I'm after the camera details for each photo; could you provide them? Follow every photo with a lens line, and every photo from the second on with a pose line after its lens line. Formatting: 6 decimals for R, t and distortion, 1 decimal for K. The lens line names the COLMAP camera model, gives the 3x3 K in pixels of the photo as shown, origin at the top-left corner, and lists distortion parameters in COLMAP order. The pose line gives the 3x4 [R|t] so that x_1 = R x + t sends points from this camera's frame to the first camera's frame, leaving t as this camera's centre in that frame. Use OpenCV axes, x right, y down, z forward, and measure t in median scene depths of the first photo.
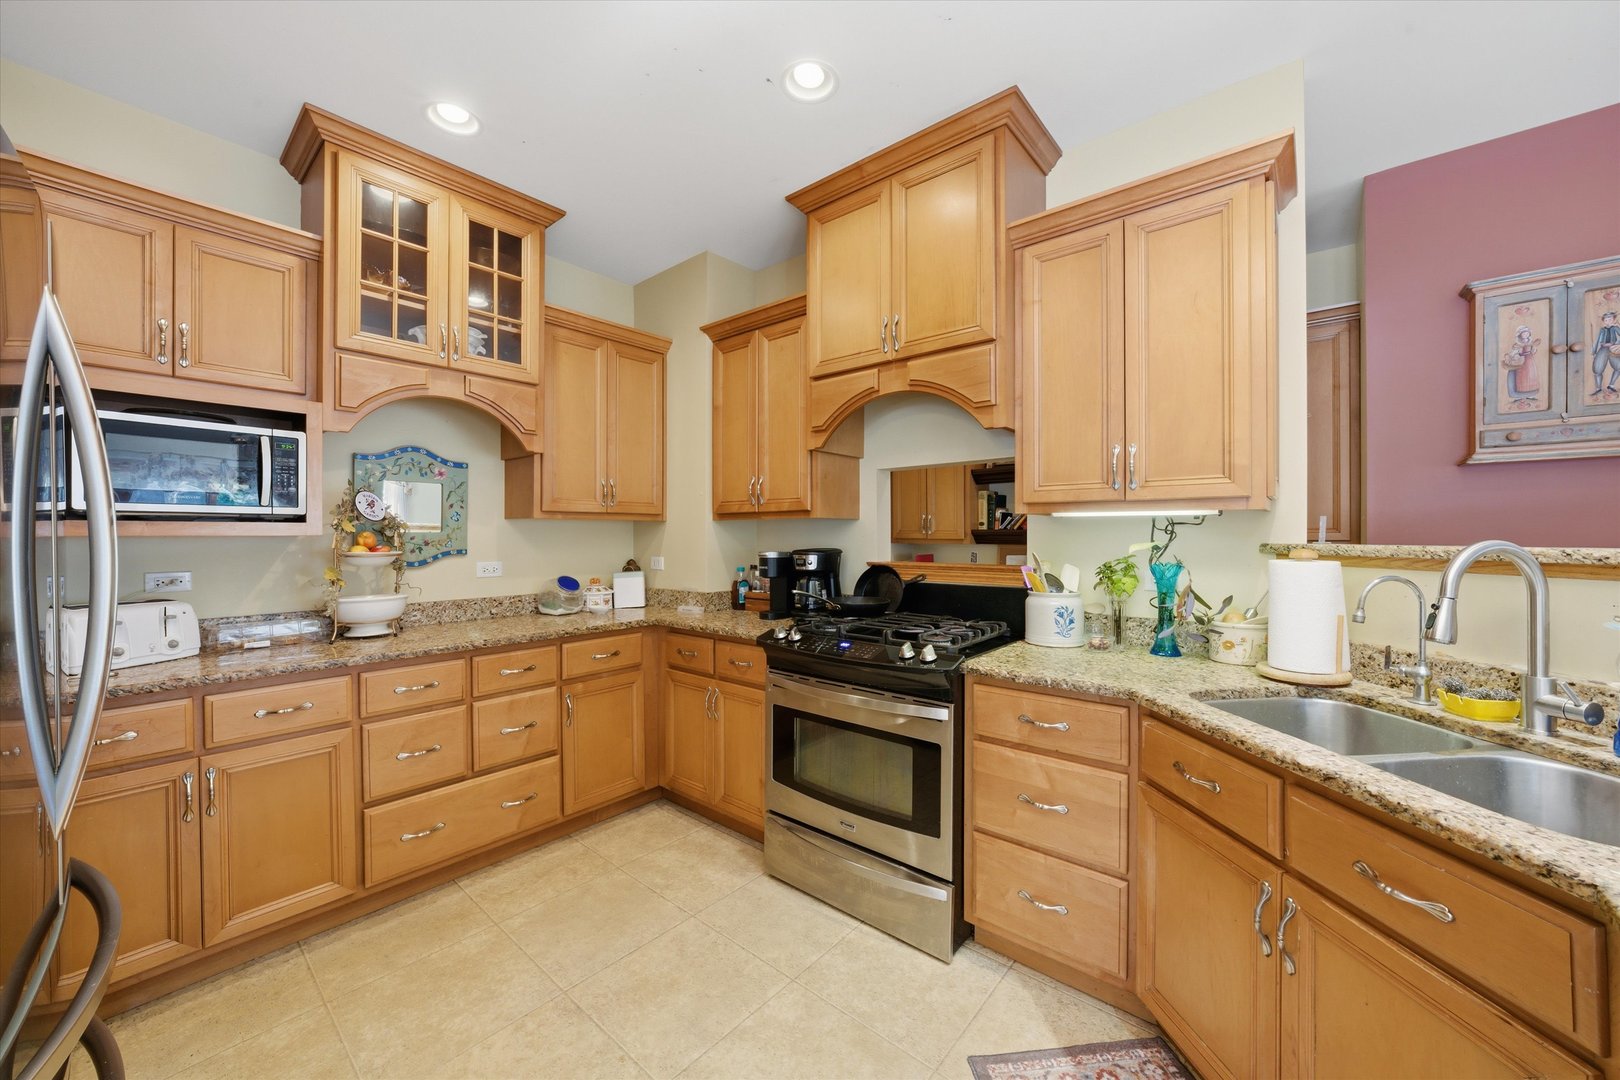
lens RADIAL K [[604.7, 0, 798.9], [0, 604.7, 536.0], [0, 0, 1]] dist [-0.020829, 0.000124]
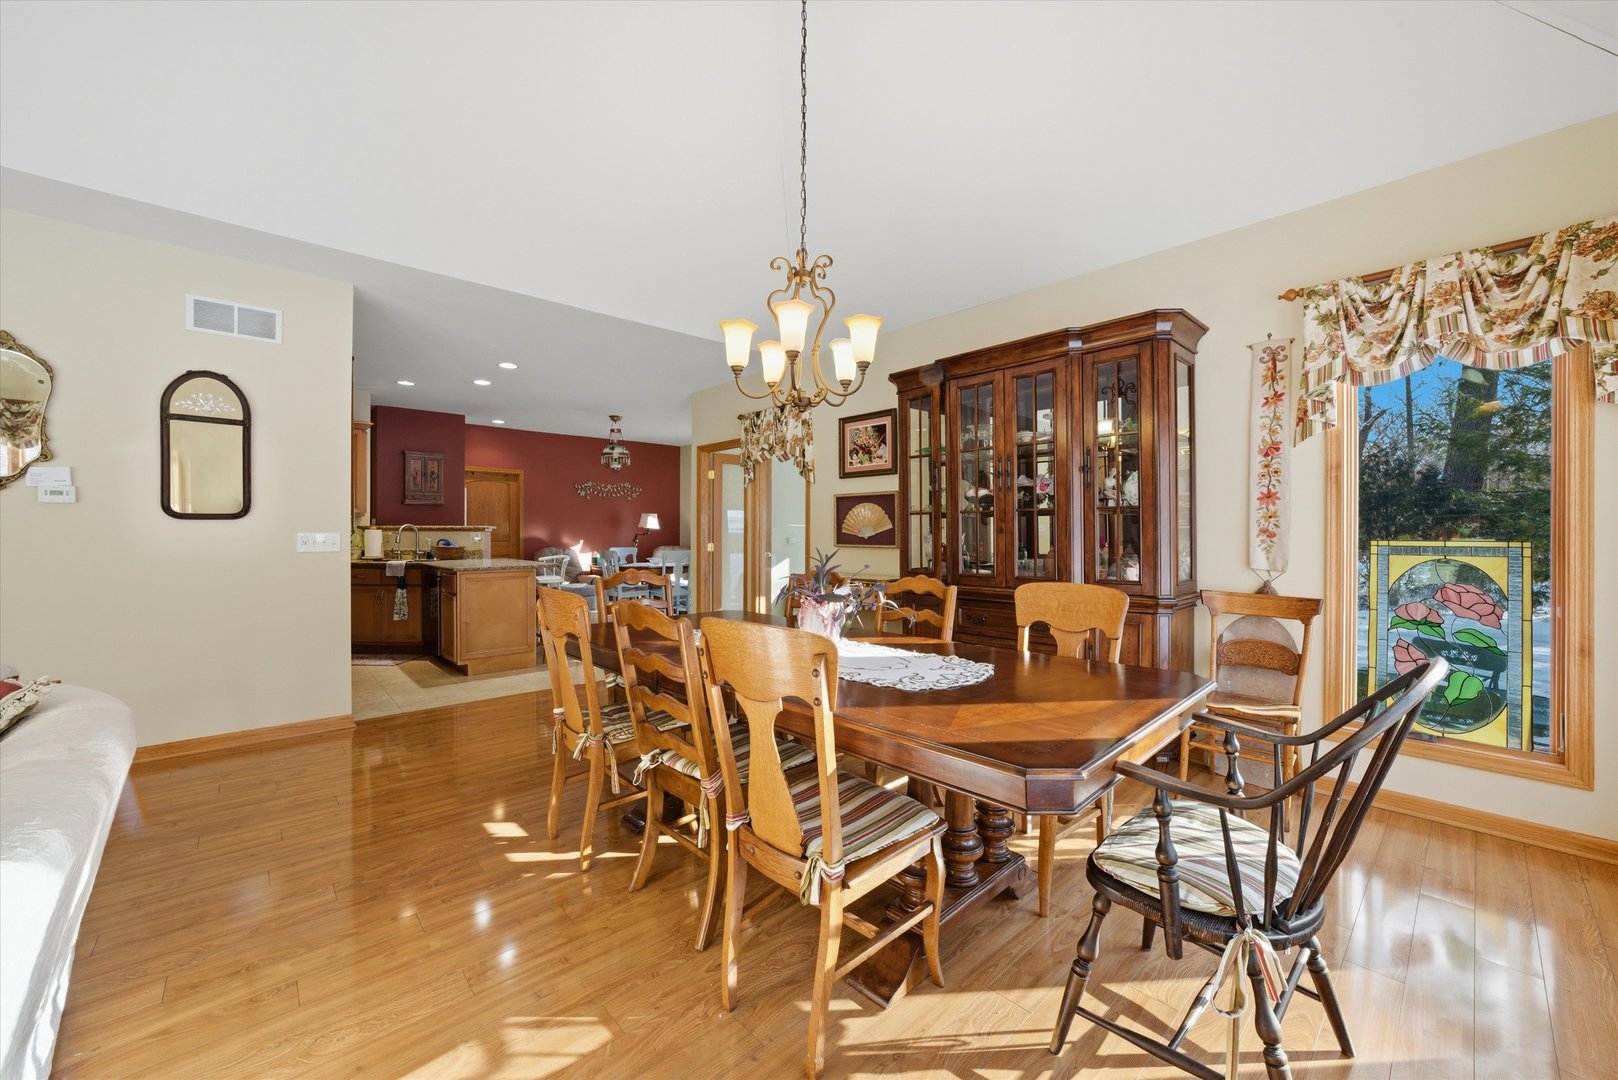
lens RADIAL K [[618.1, 0, 804.5], [0, 618.1, 533.5], [0, 0, 1]] dist [-0.030715, 0.008838]
pose [[0.118592, -0.001608, 0.992942, -1.818320], [-0.004373, 0.999988, 0.002141, 0.029498], [-0.992933, -0.004596, 0.118584, -1.494291]]
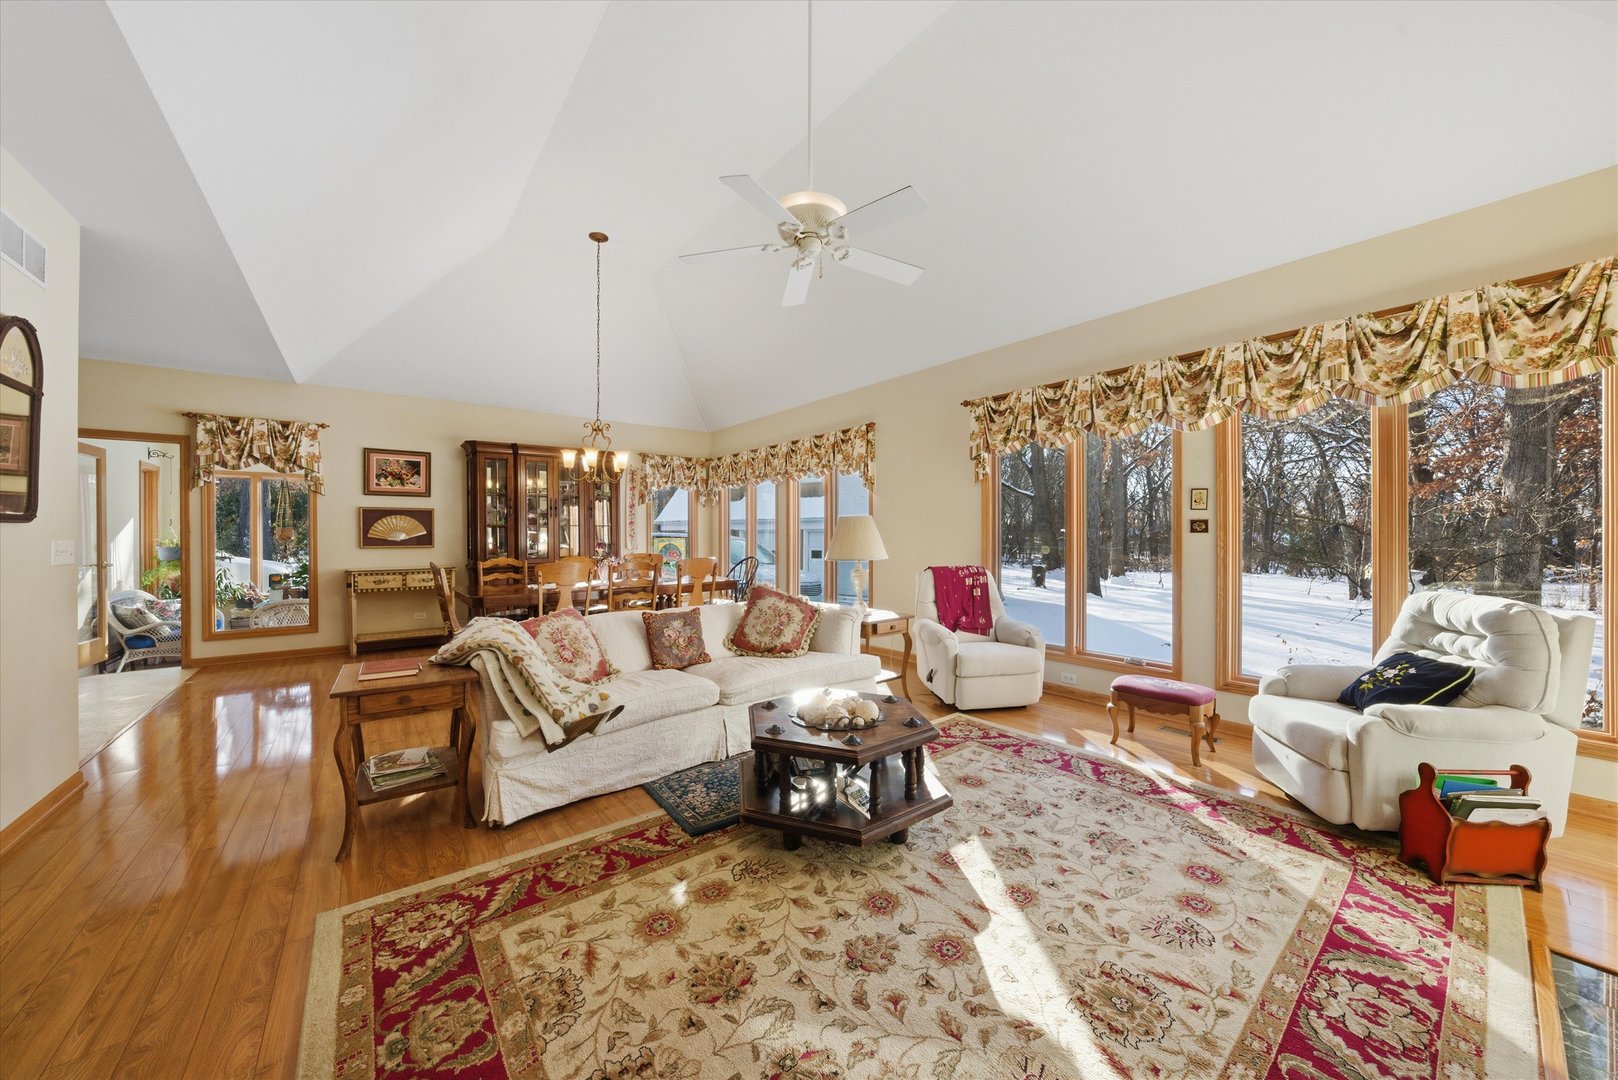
lens RADIAL K [[563.1, 0, 804.5], [0, 563.1, 540.5], [0, 0, 1]] dist [-0.035625, 0.007667]
pose [[-0.980778, 0.001342, 0.195123, -2.041422], [0.002593, 0.999978, 0.006154, 0.033820], [-0.195110, 0.006541, -0.980760, 0.547019]]
